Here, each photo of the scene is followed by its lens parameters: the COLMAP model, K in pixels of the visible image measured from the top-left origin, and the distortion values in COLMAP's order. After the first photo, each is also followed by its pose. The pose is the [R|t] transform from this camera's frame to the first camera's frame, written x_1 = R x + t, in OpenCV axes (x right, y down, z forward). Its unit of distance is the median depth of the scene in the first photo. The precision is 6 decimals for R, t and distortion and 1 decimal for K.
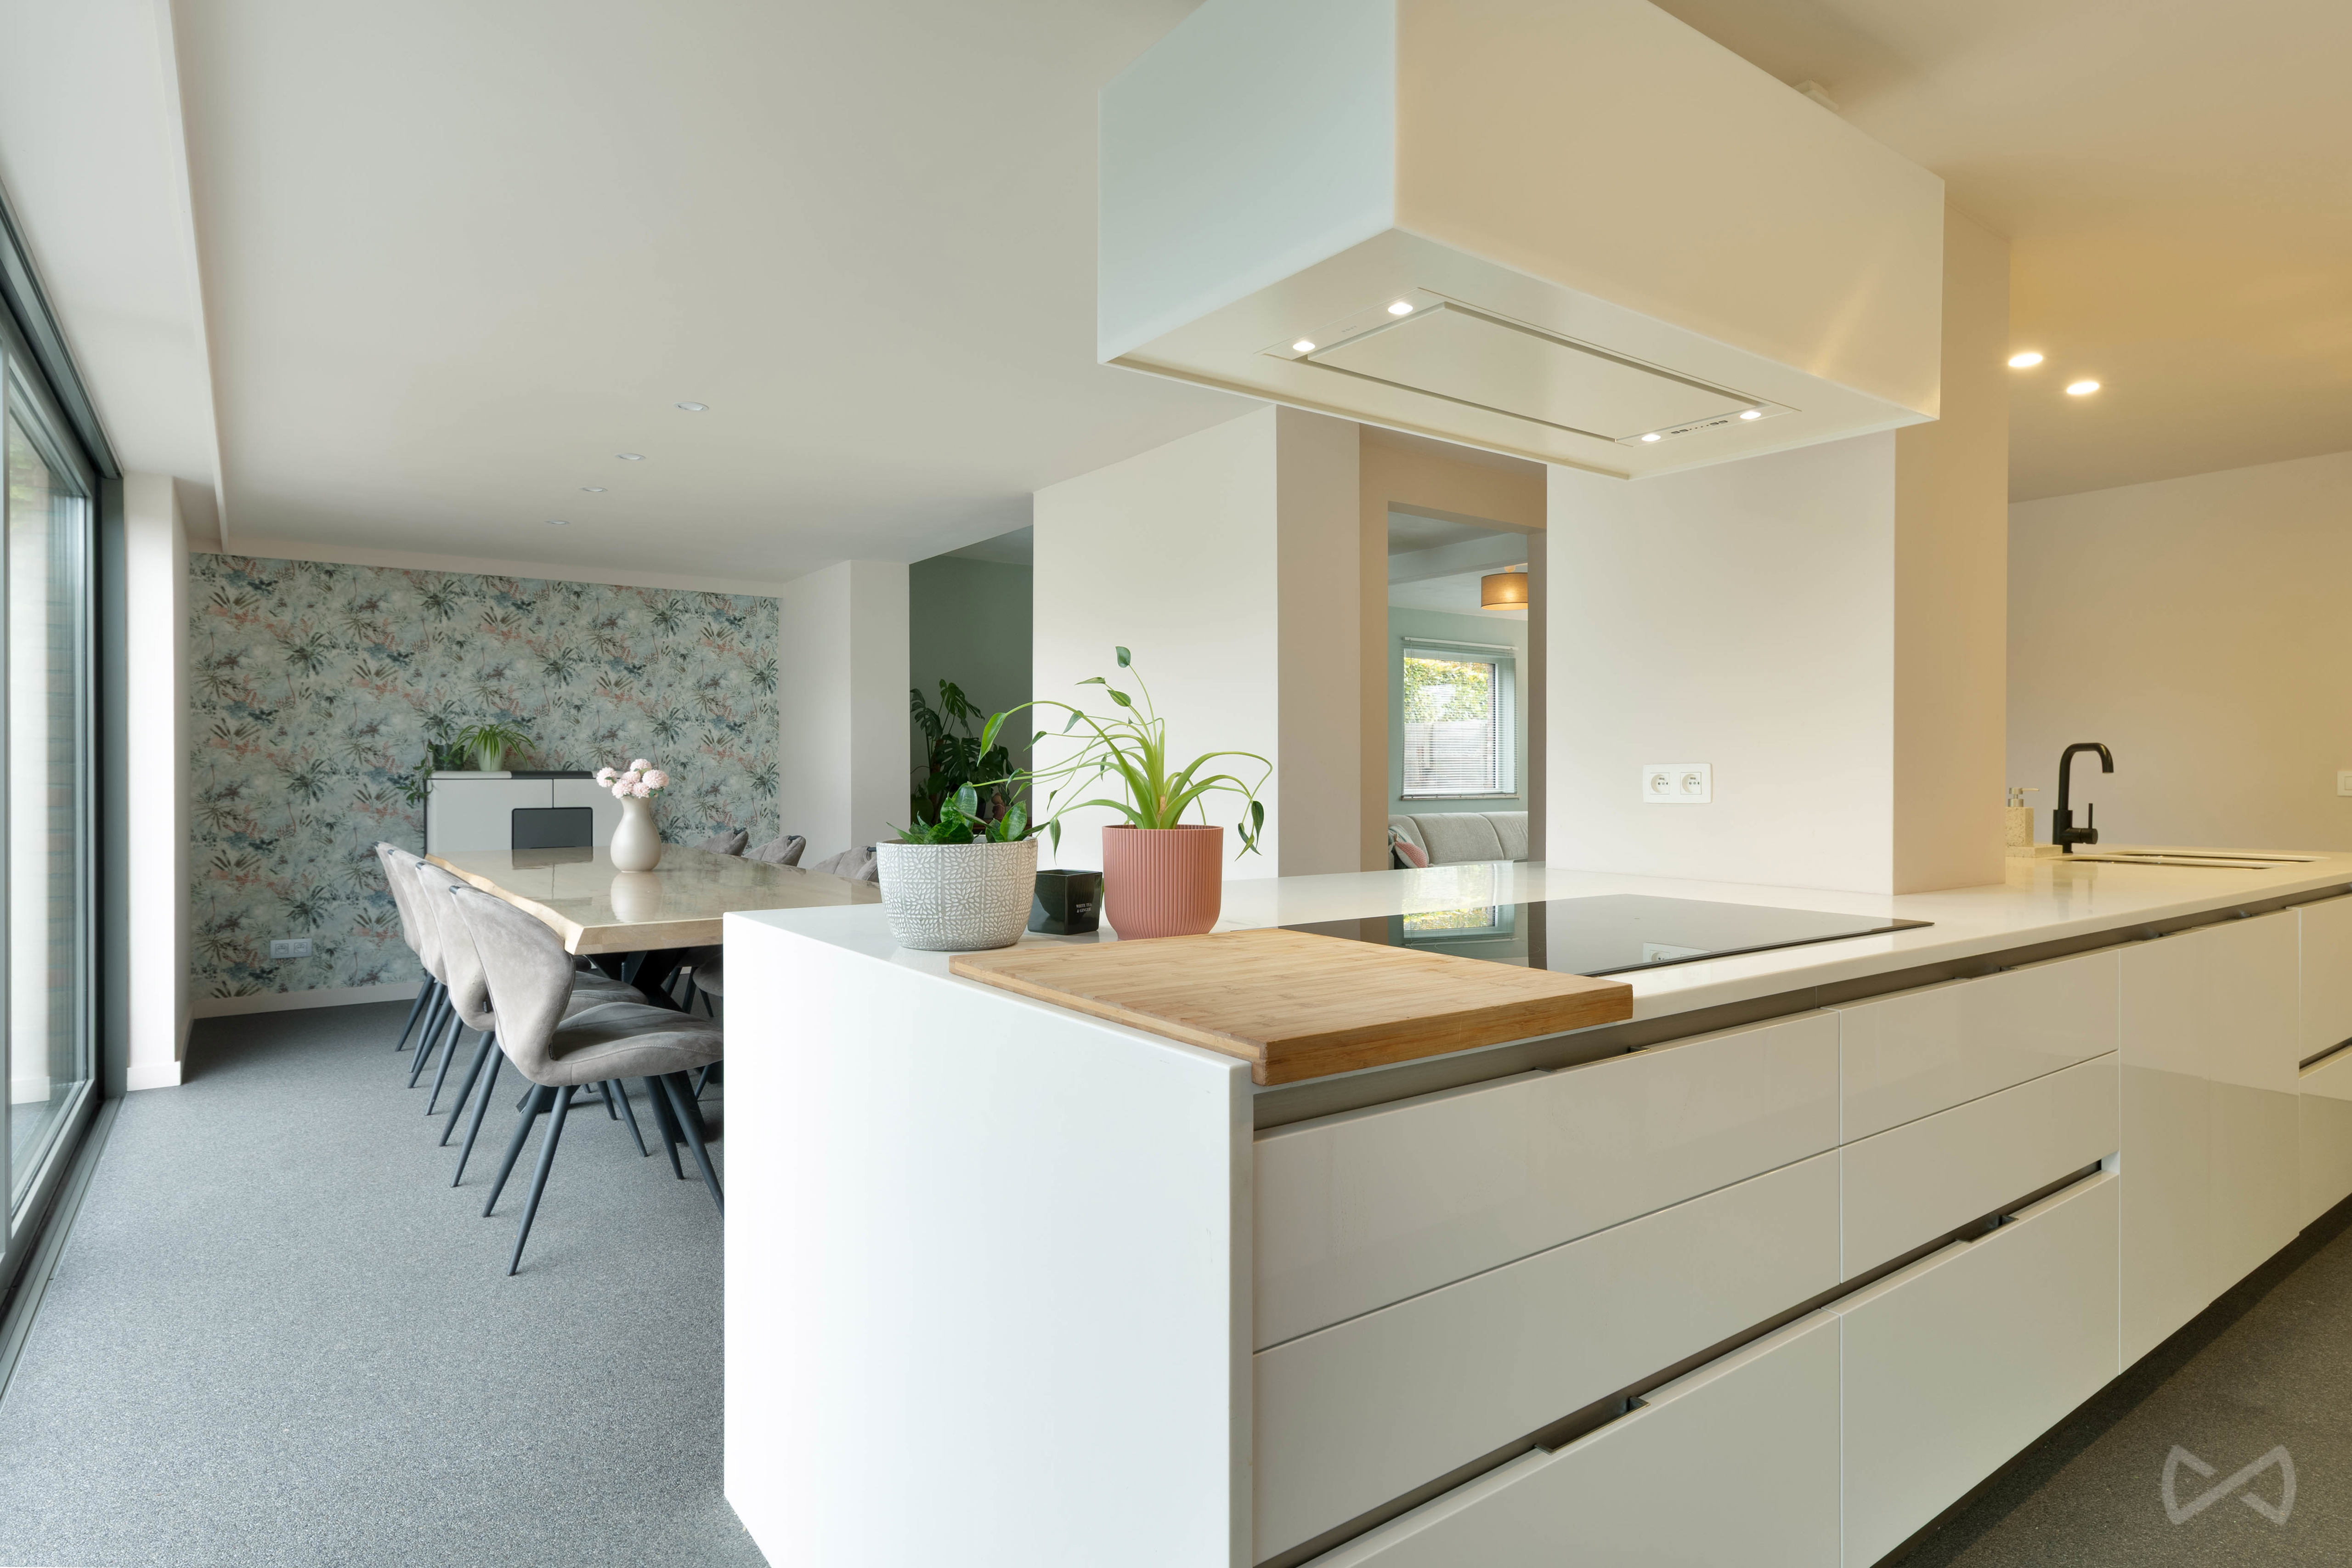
lens RADIAL K [[1255.1, 0, 1176.0], [0, 1255.1, 784.0], [0, 0, 1]] dist [-0.000251, -0.001092]
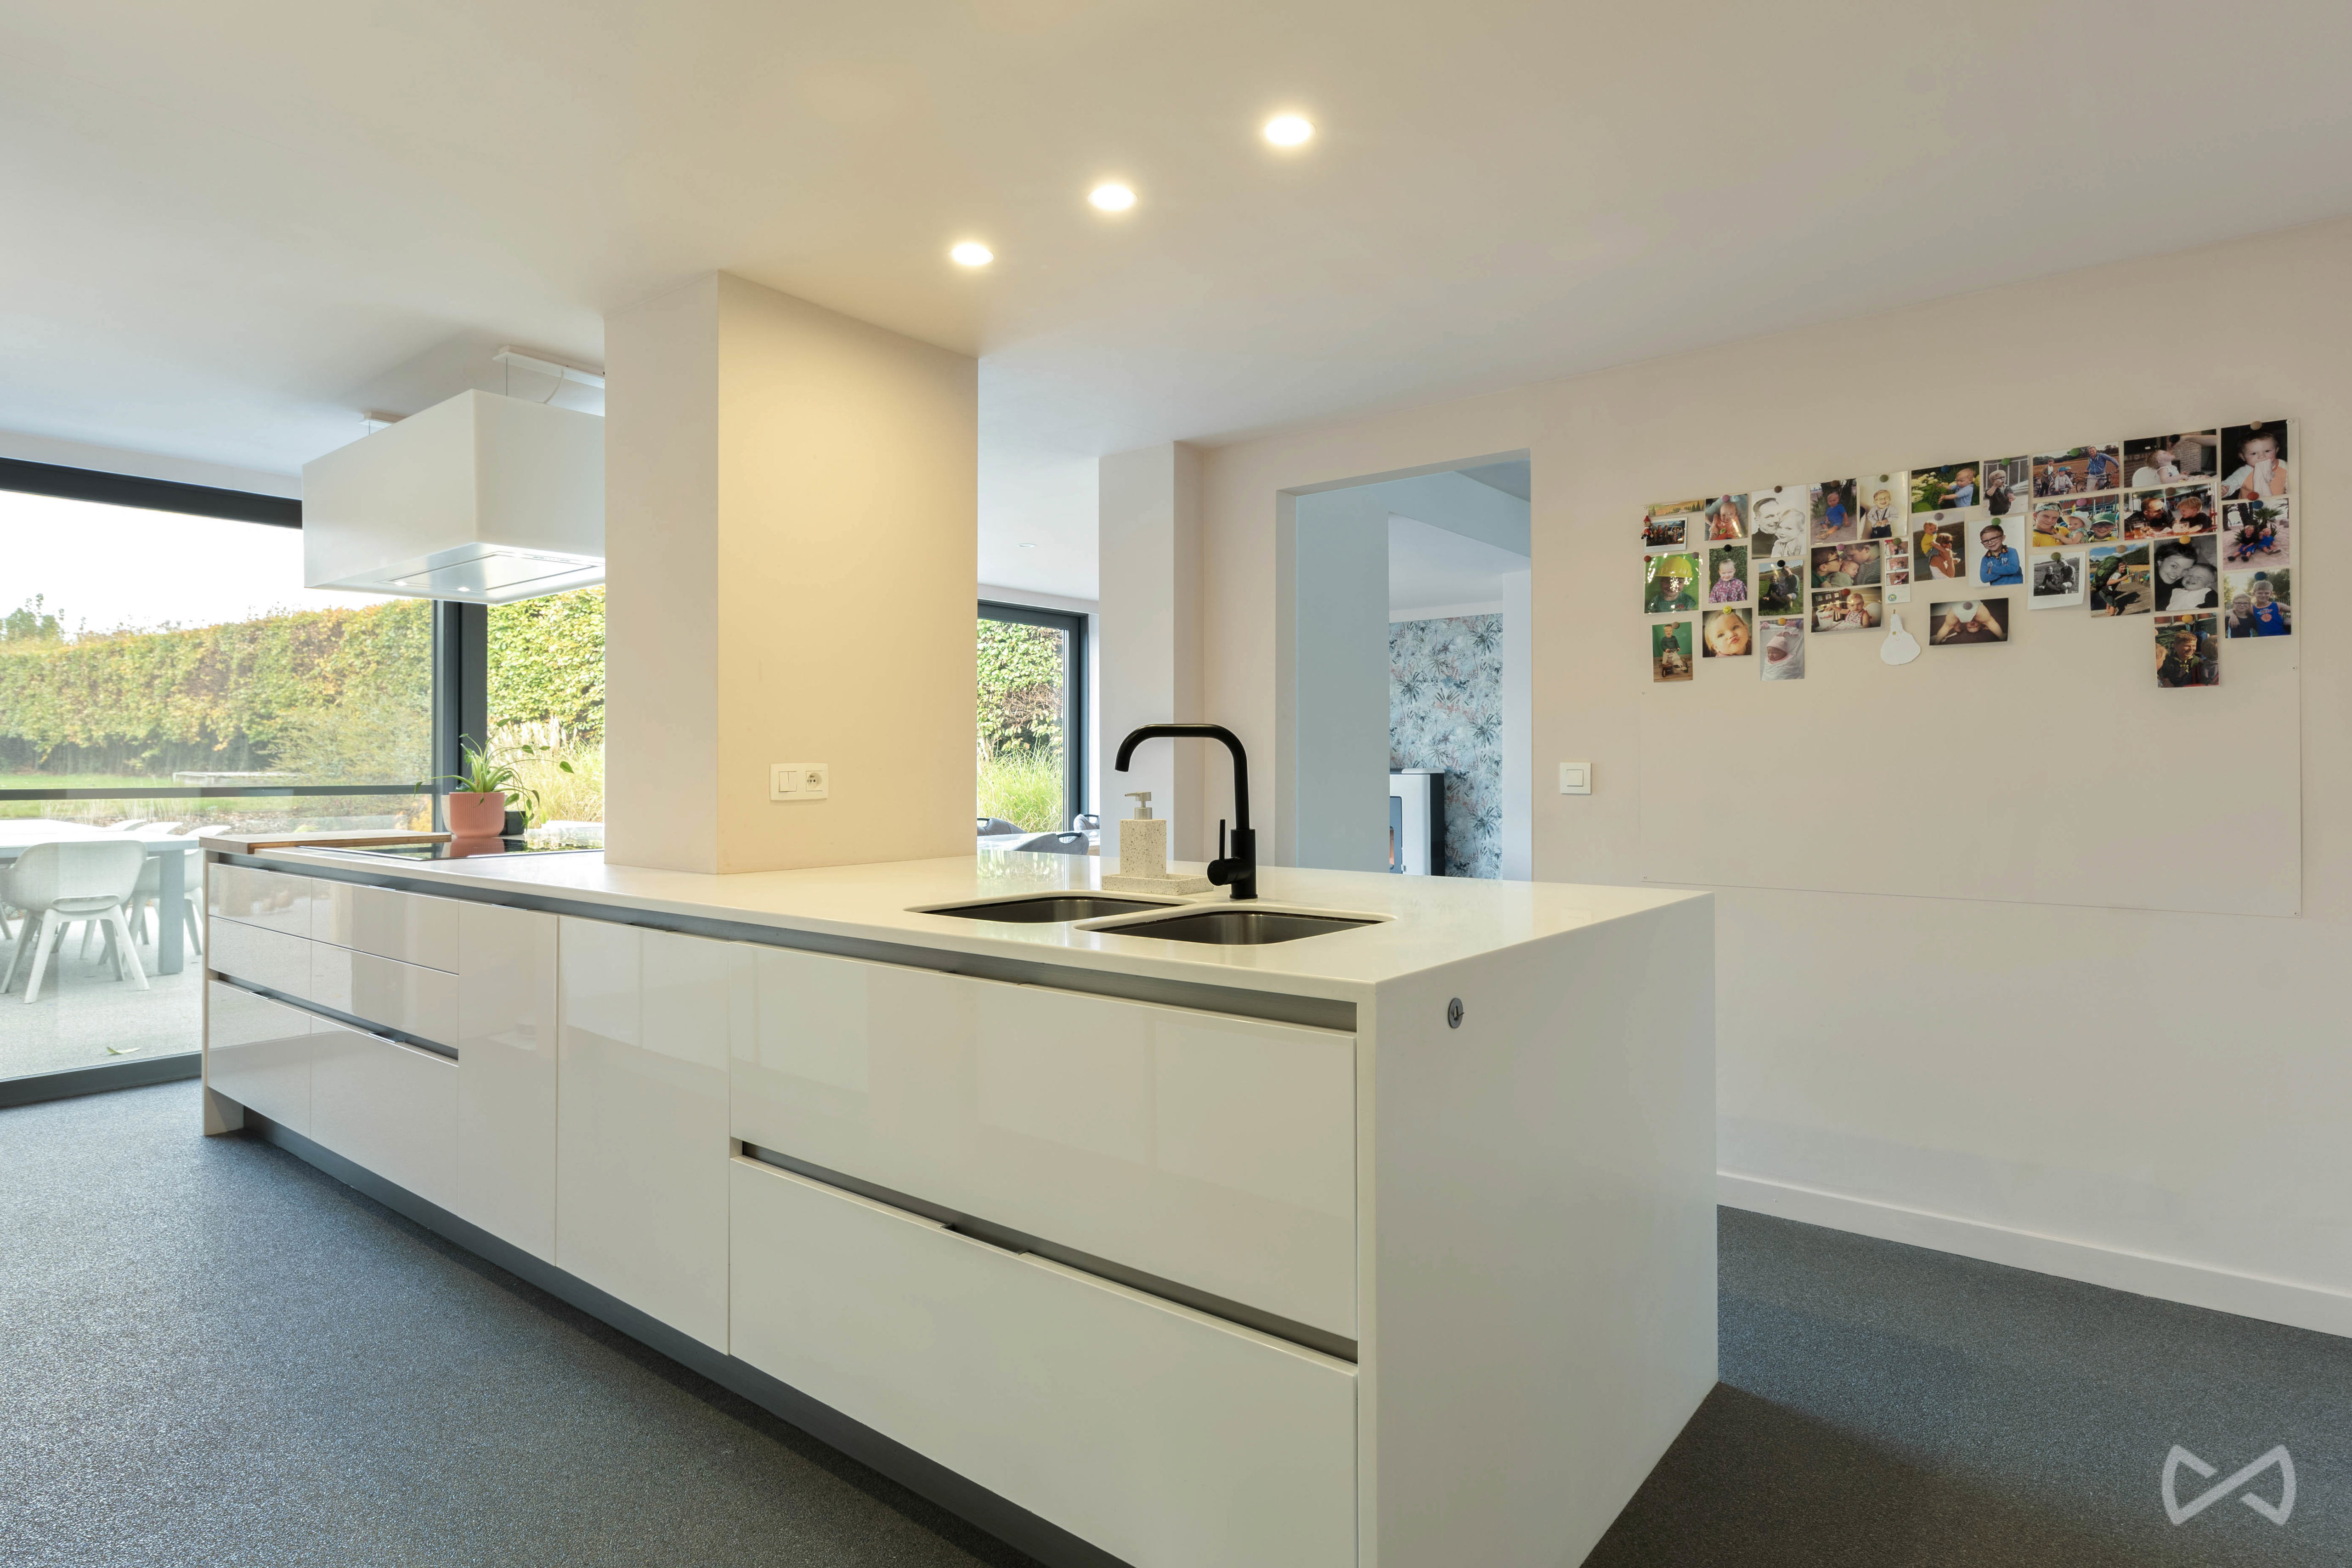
lens RADIAL K [[1255.1, 0, 1176.0], [0, 1255.1, 784.0], [0, 0, 1]] dist [-0.000251, -0.001092]
pose [[0.259646, 0.008820, -0.965664, 0.688118], [-0.005551, 0.999955, 0.007641, -0.002680], [0.965688, 0.003377, 0.259683, 0.425367]]
